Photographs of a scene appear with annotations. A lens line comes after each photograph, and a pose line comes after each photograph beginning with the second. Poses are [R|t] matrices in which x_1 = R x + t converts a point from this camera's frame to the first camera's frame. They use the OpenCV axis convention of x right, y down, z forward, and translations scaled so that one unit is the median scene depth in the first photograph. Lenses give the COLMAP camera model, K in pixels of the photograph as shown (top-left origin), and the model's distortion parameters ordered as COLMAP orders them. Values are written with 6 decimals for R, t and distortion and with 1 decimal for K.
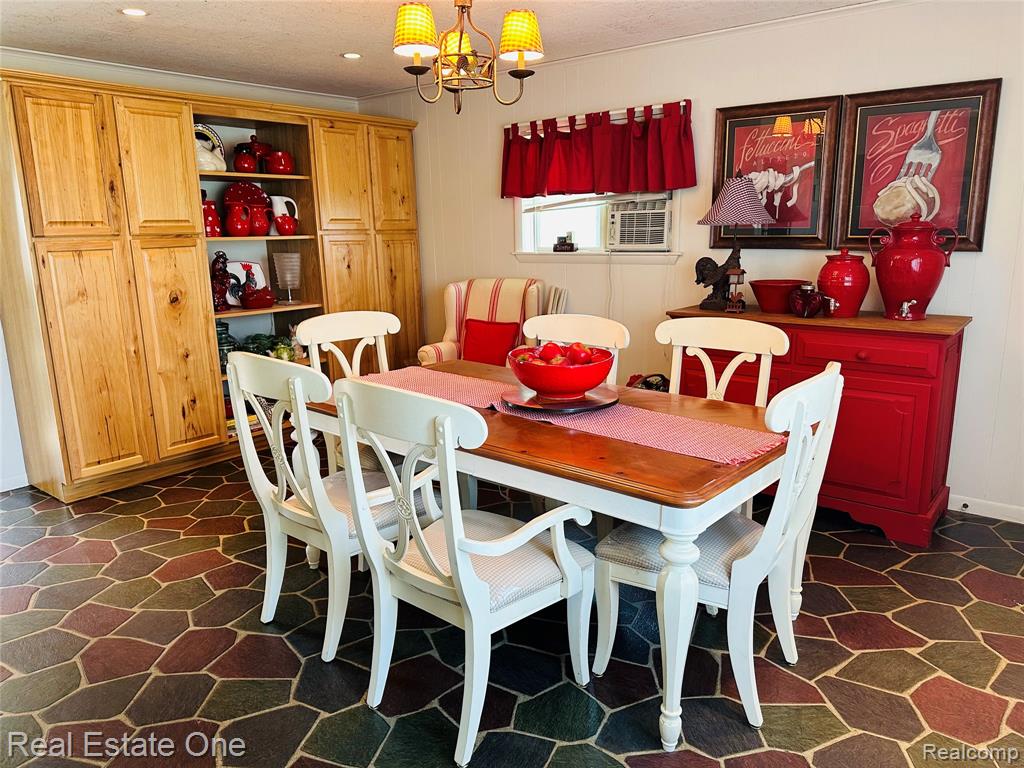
lens RADIAL K [[719.9, 0, 508.8], [0, 719.9, 365.7], [0, 0, 1]] dist [0.006589, -0.004915]
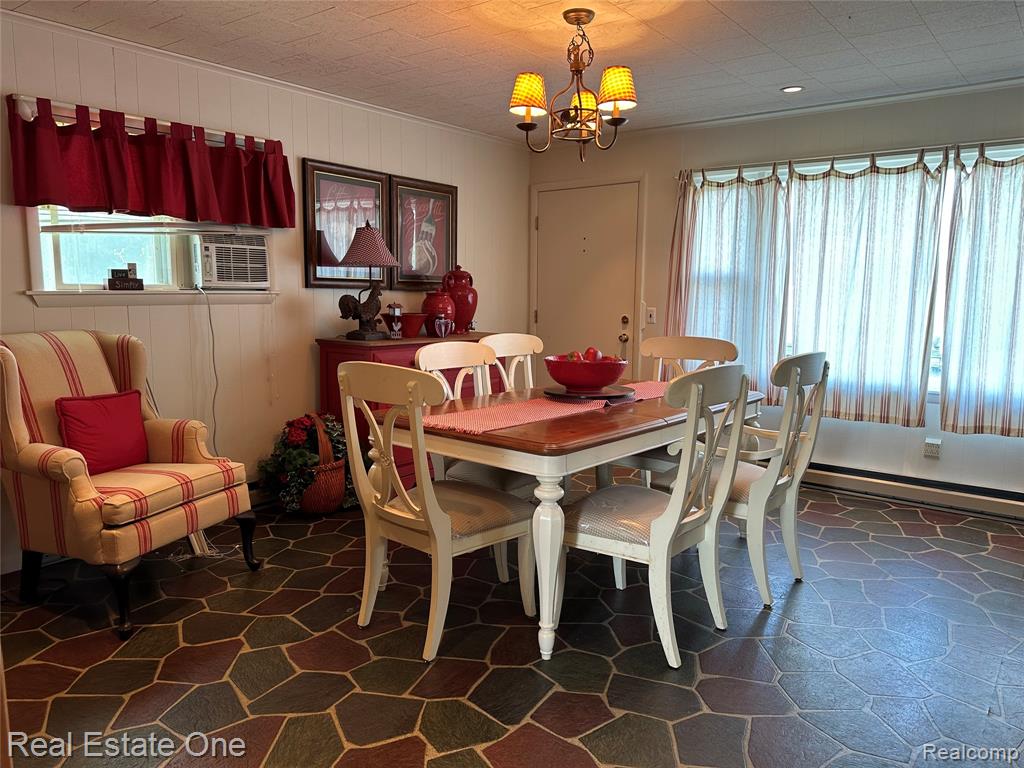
lens RADIAL K [[747.1, 0, 513.4], [0, 747.1, 397.3], [0, 0, 1]] dist [0.004000, -0.001154]
pose [[-0.002020, -0.112374, 0.993664, -0.788302], [0.184950, 0.976481, 0.110807, -0.066590], [-0.982746, 0.184002, 0.018811, 0.672918]]
